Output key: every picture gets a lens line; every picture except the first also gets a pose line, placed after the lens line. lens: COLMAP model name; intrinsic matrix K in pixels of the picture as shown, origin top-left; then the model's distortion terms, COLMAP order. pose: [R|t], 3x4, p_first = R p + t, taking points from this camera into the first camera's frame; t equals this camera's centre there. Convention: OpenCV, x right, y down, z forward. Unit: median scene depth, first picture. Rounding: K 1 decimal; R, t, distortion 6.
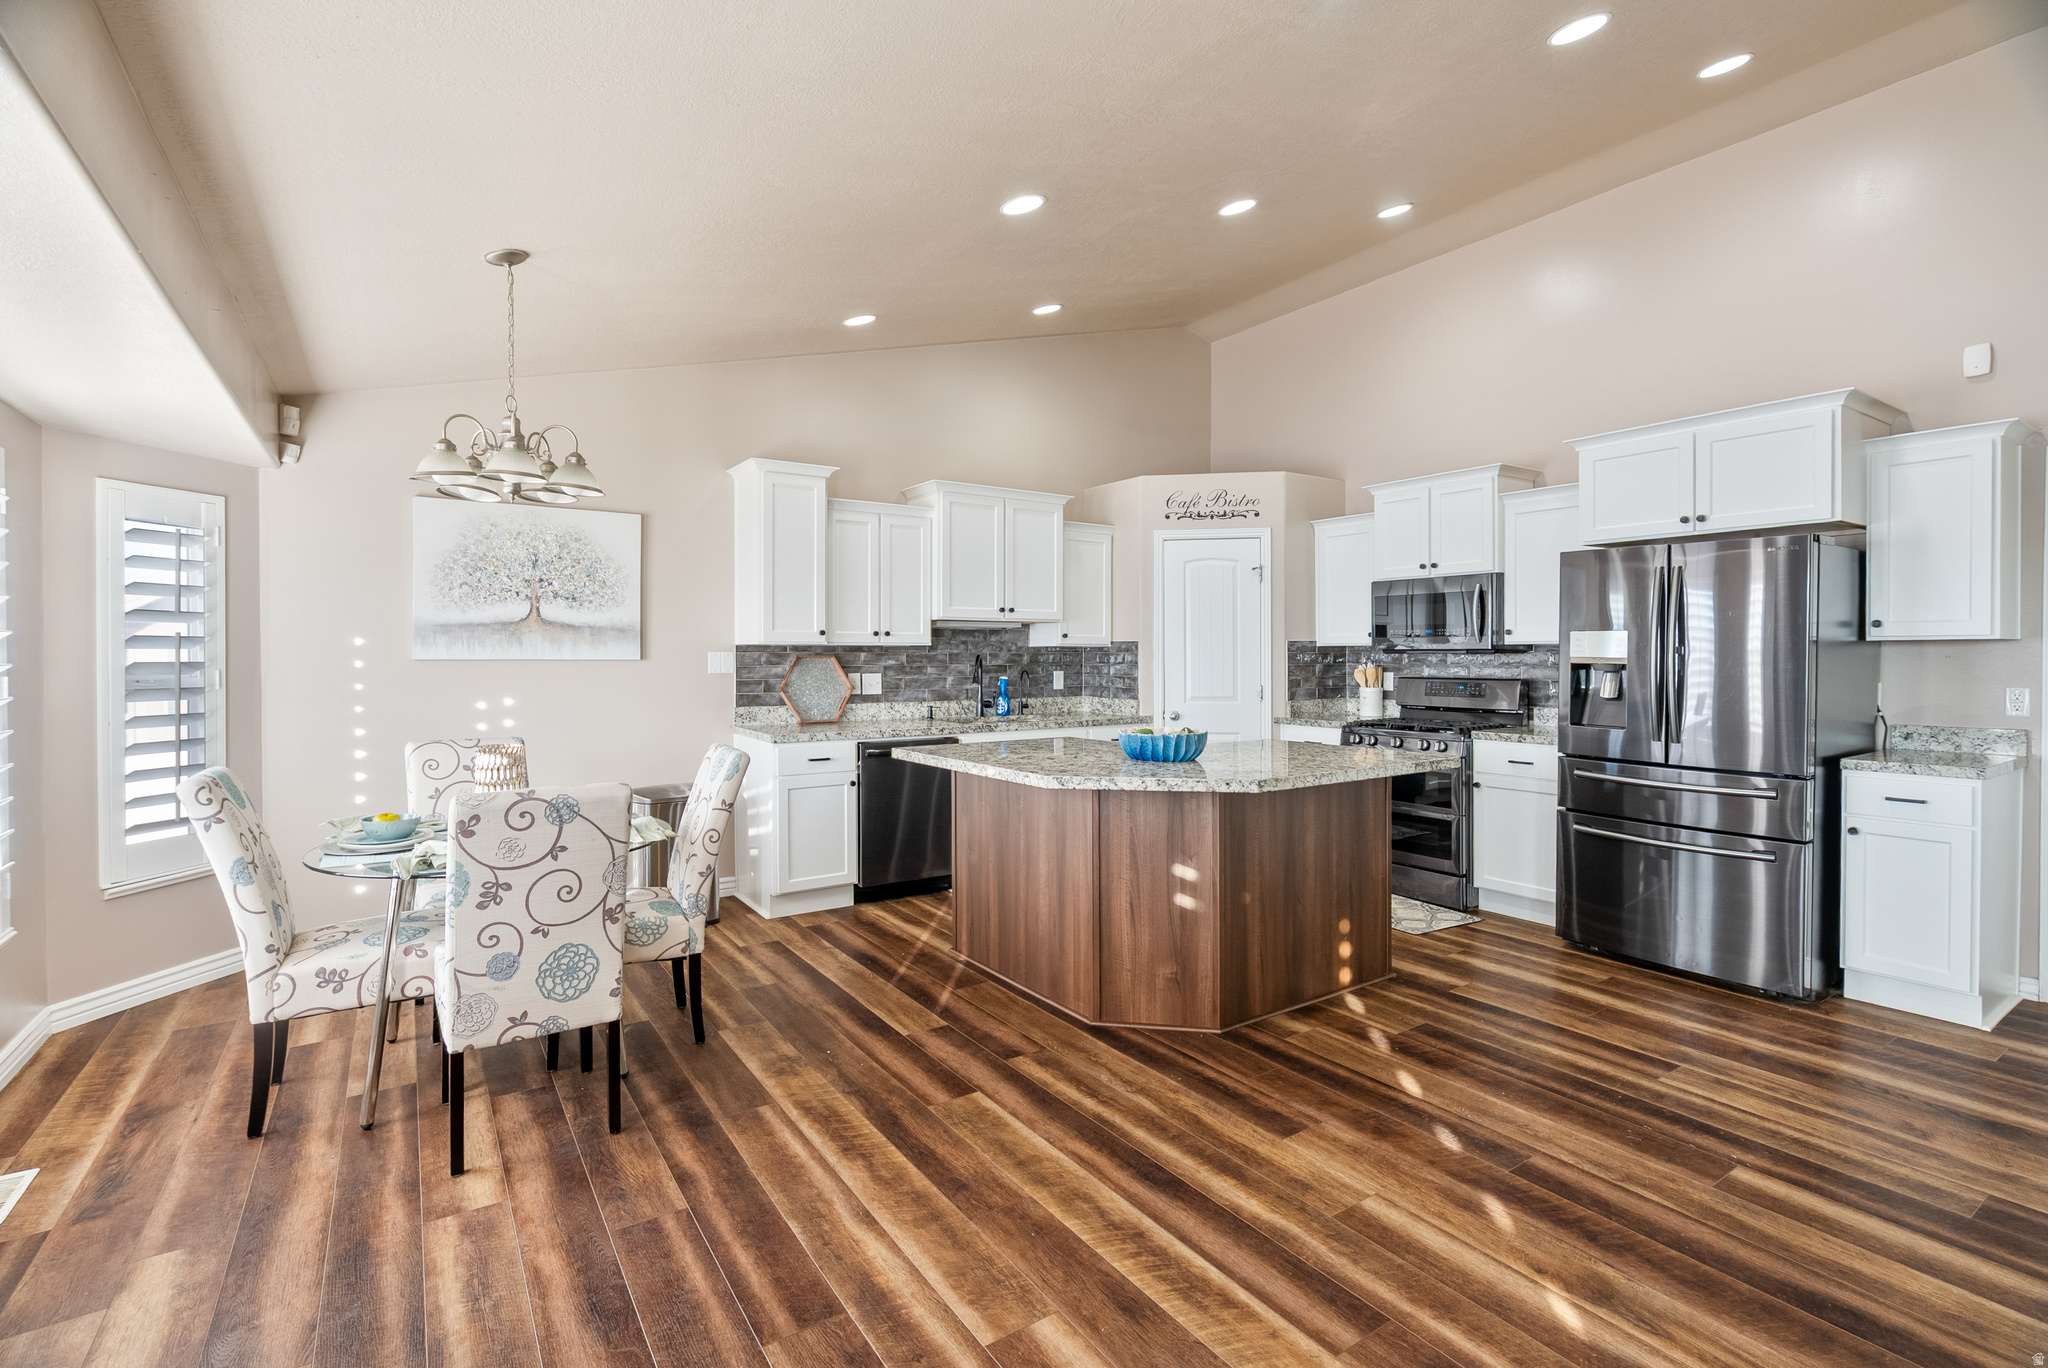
lens RADIAL K [[920.8, 0, 1027.4], [0, 920.8, 669.1], [0, 0, 1]] dist [-0.004476, 0.000049]
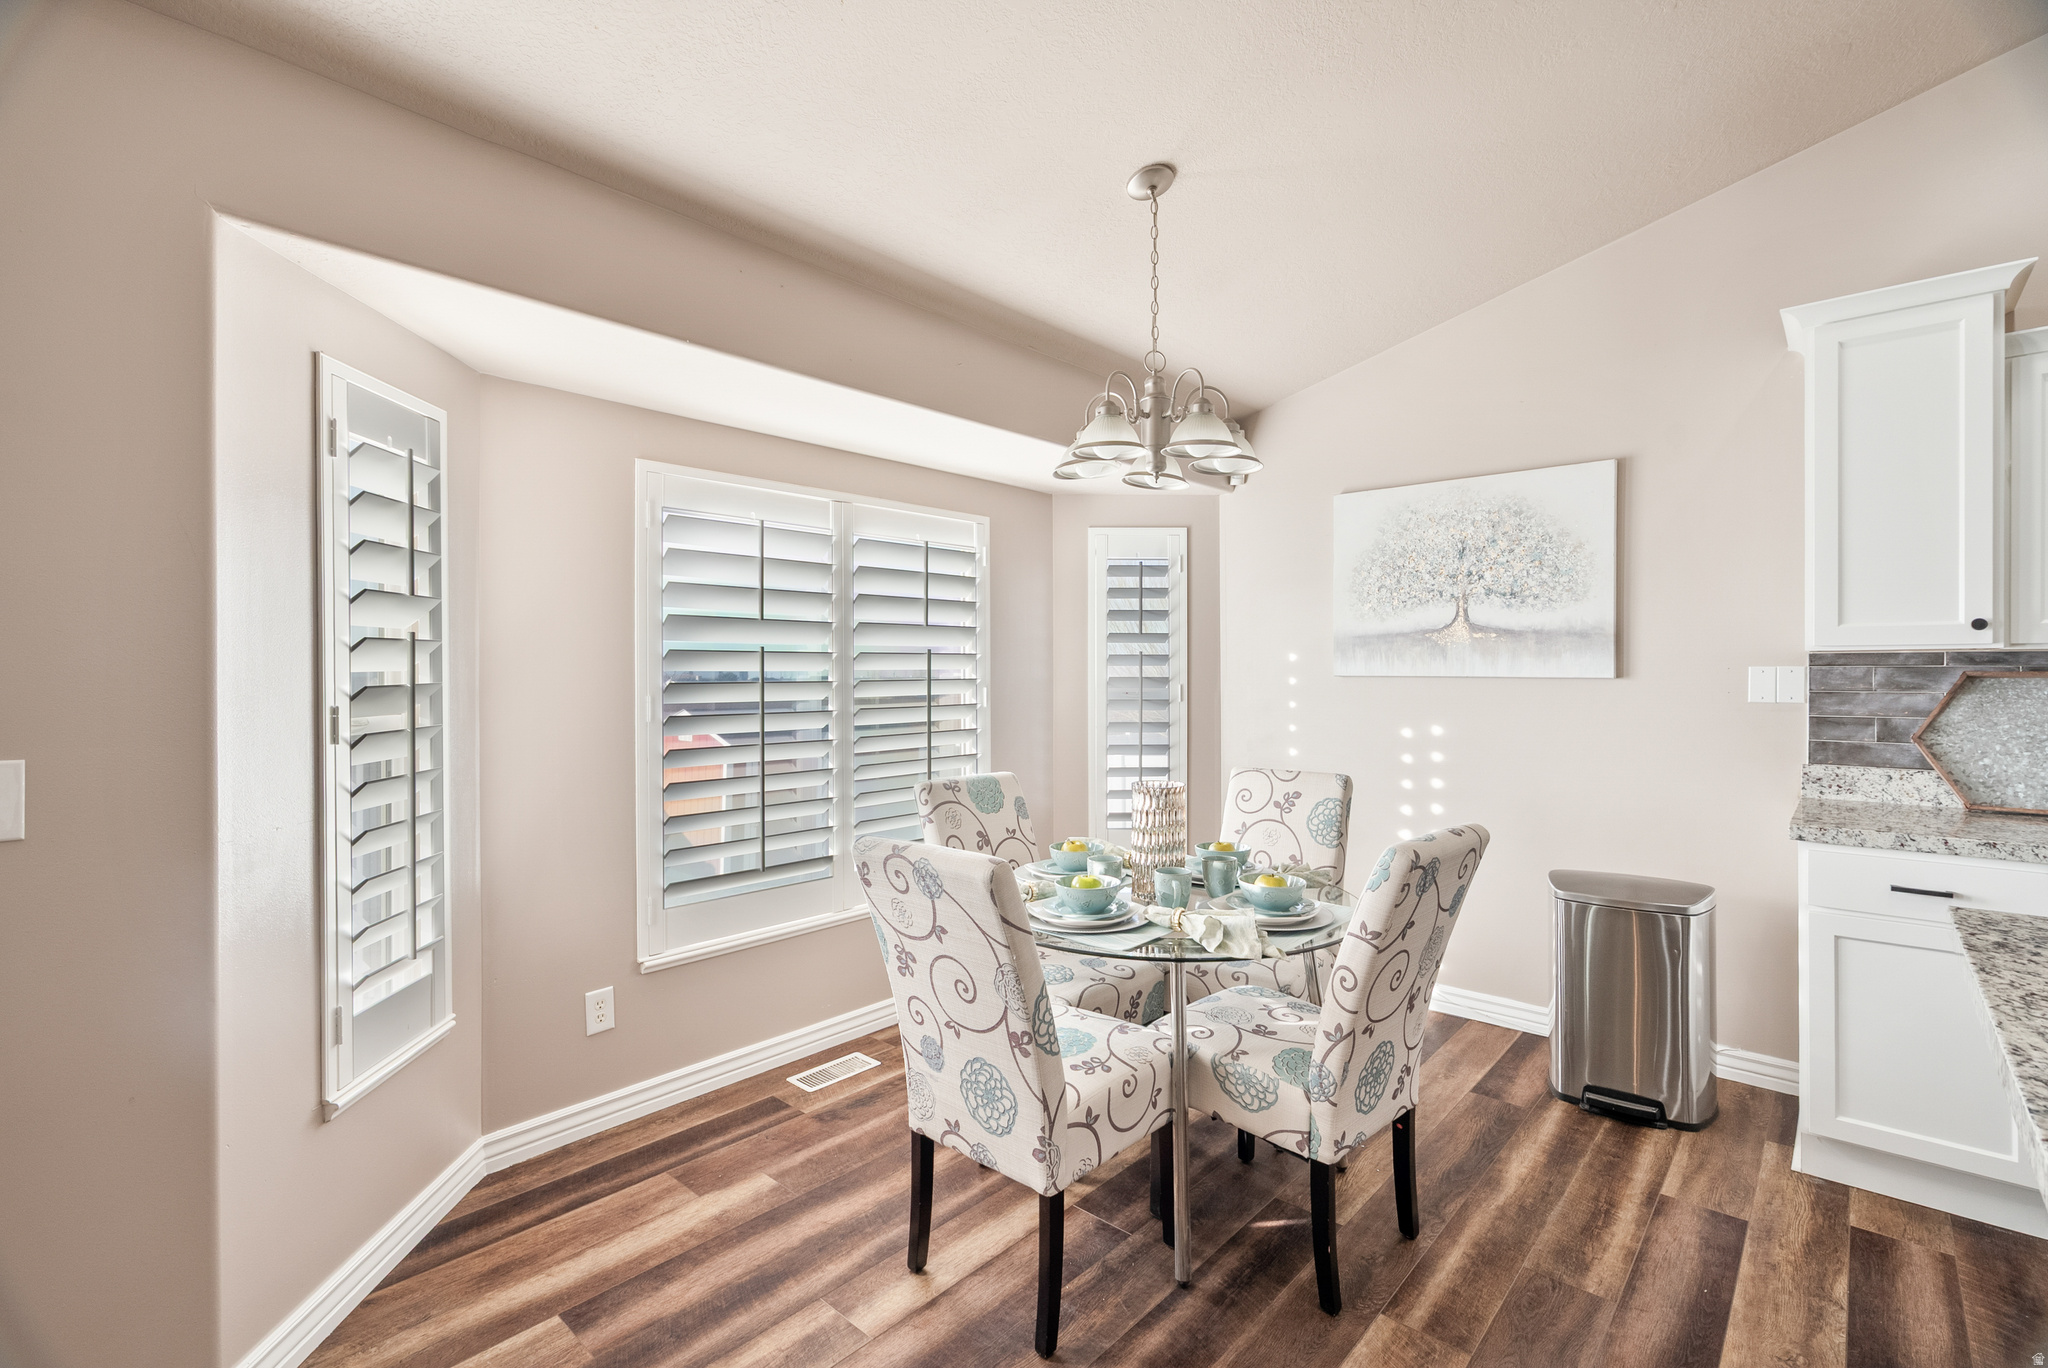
lens RADIAL K [[920.8, 0, 1025.3], [0, 920.8, 676.2], [0, 0, 1]] dist [-0.004476, 0.000049]
pose [[0.238875, 0.006744, -0.971027, 0.128011], [-0.013239, 0.999906, 0.003687, -0.009070], [0.970960, 0.011975, 0.238942, 0.459423]]
